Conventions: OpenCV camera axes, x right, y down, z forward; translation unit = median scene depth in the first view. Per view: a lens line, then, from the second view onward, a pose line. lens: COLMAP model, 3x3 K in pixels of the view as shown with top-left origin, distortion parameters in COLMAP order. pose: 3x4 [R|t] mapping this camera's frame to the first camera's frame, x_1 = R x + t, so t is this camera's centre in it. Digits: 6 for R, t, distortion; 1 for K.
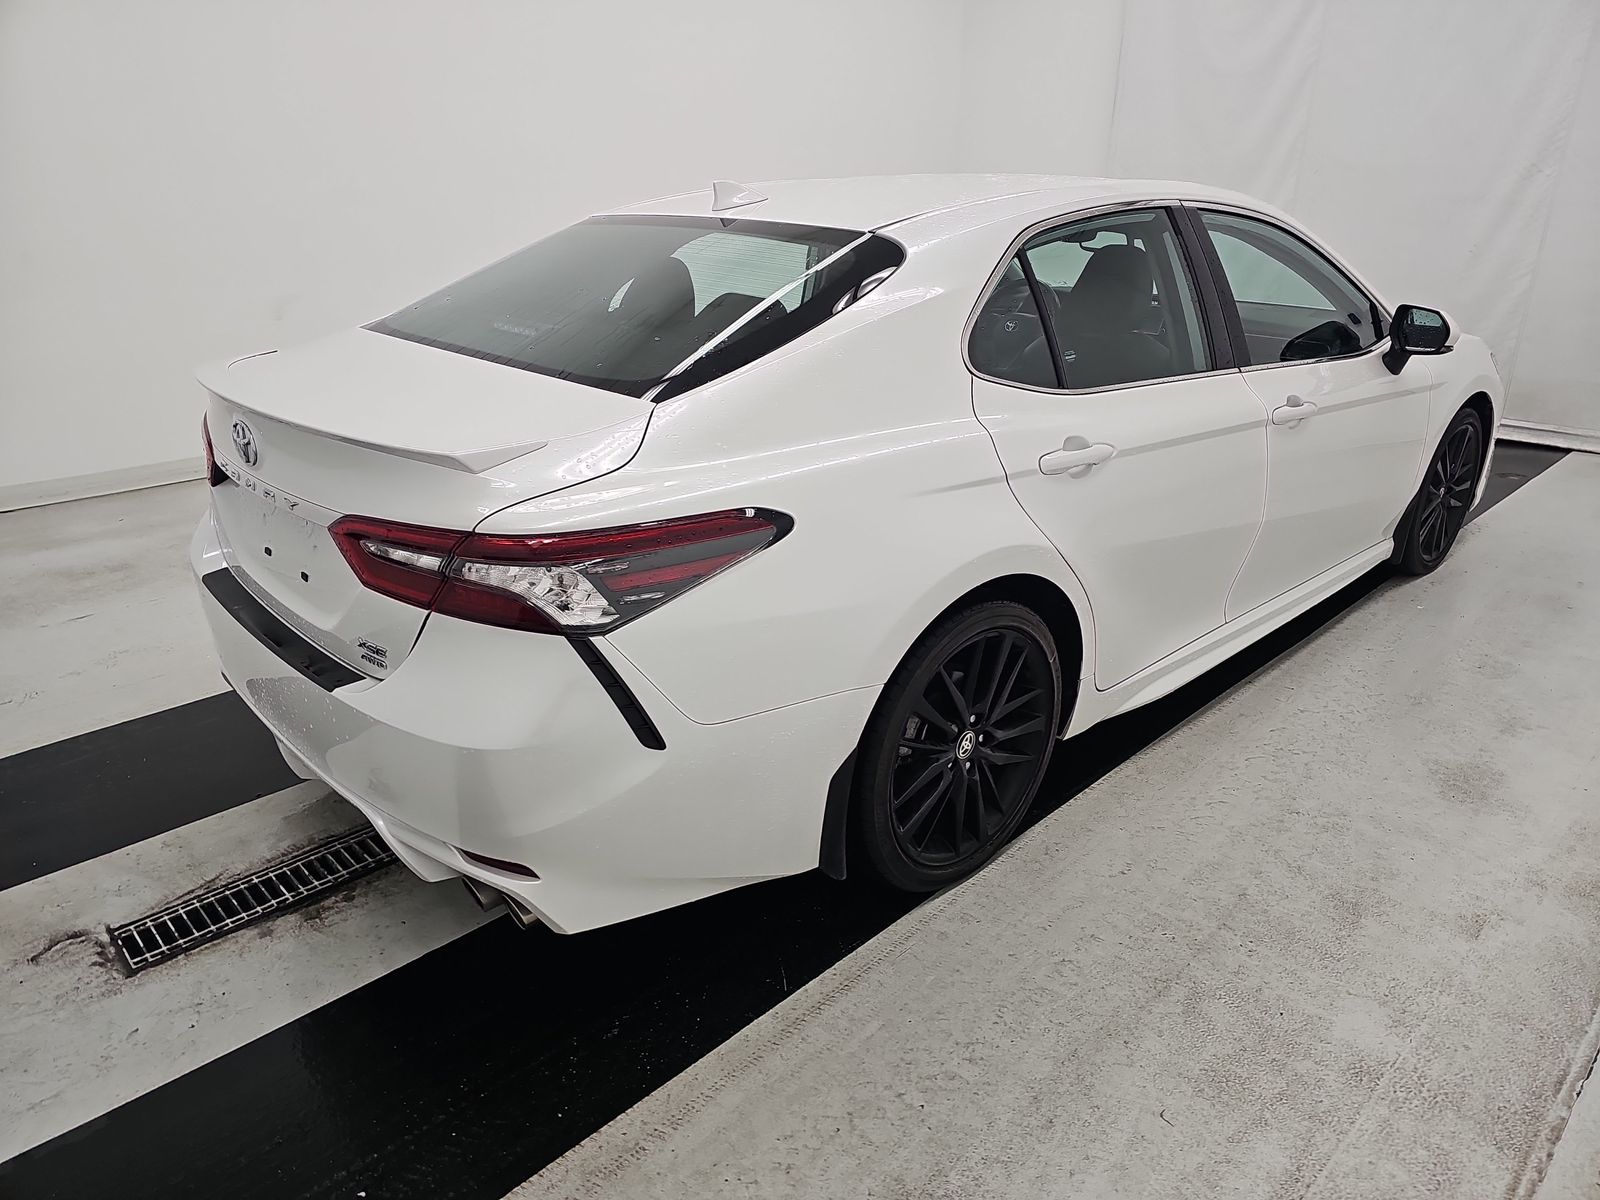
lens RADIAL K [[1031.8, 0, 812.9], [0, 1031.8, 638.0], [0, 0, 1]] dist [0.026247, -0.019196]
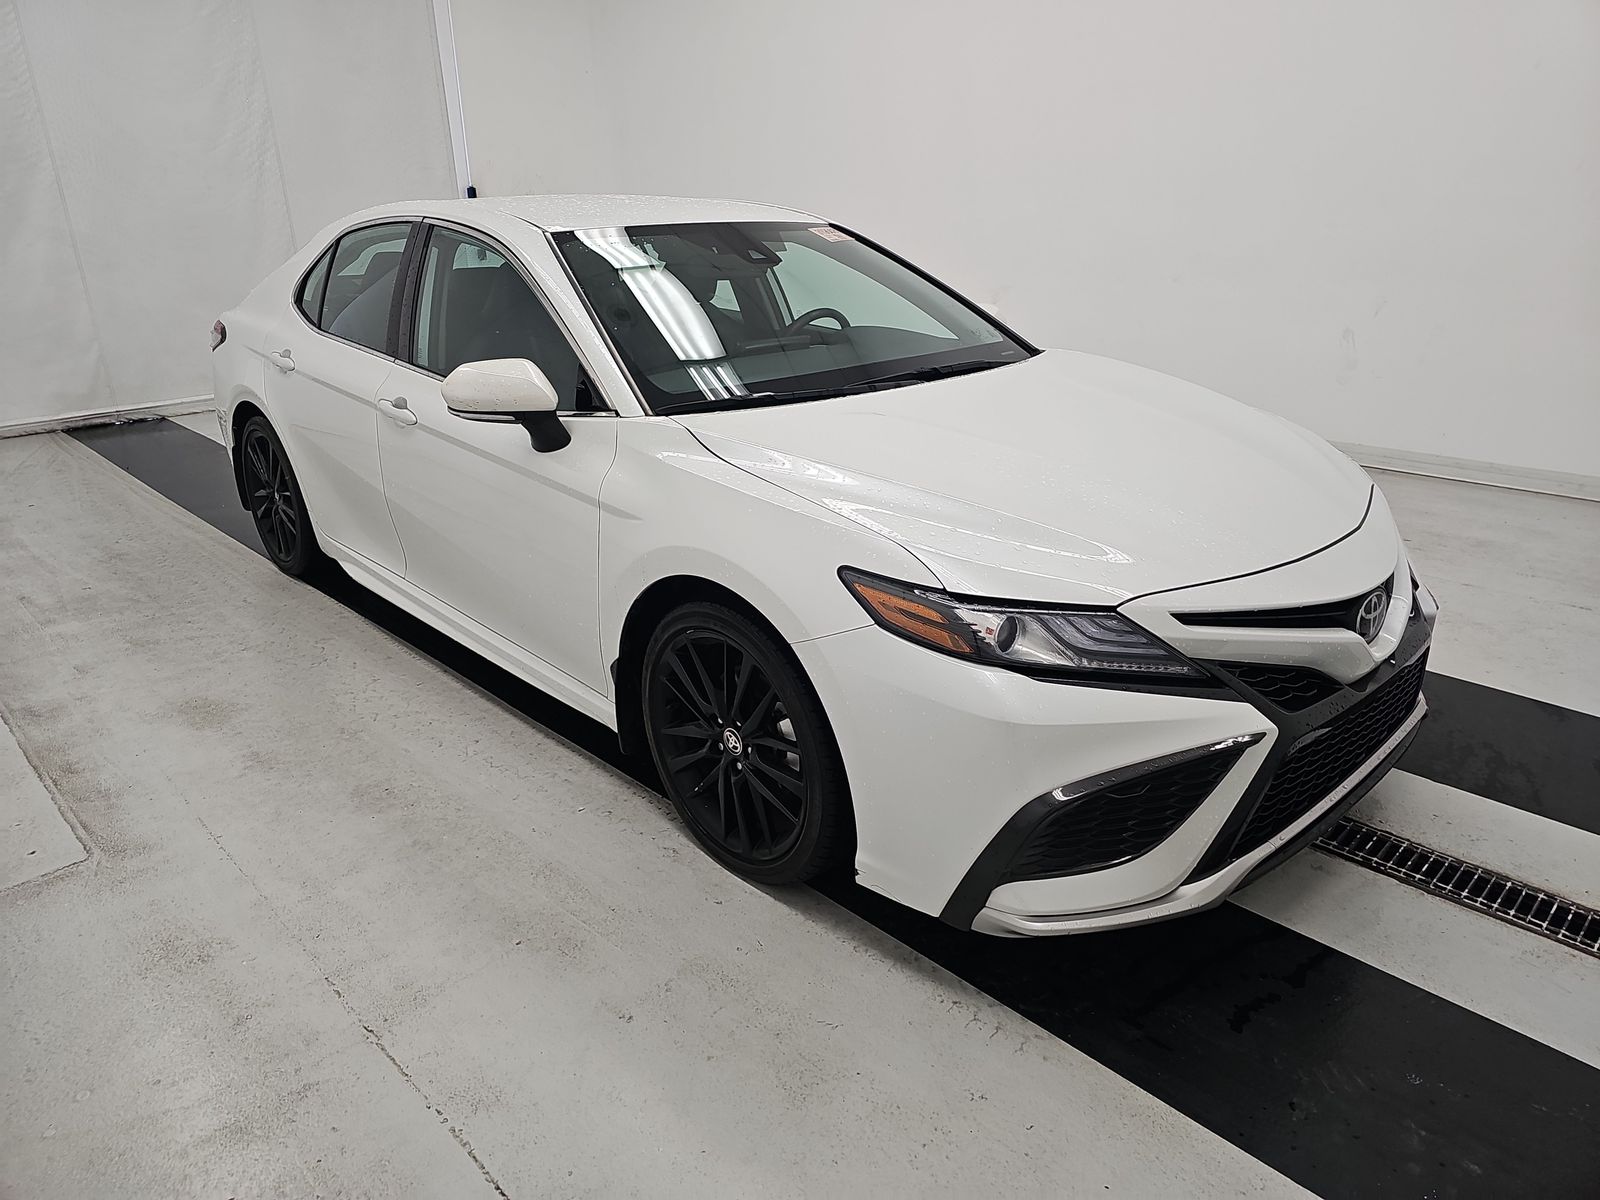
lens RADIAL K [[1031.8, 0, 812.9], [0, 1031.8, 638.0], [0, 0, 1]] dist [0.026247, -0.019196]
pose [[0.007190, 0.384048, -0.923285, 2.090624], [-0.400549, 0.847107, 0.349241, -0.762794], [0.916247, 0.367310, 0.159921, 1.751584]]
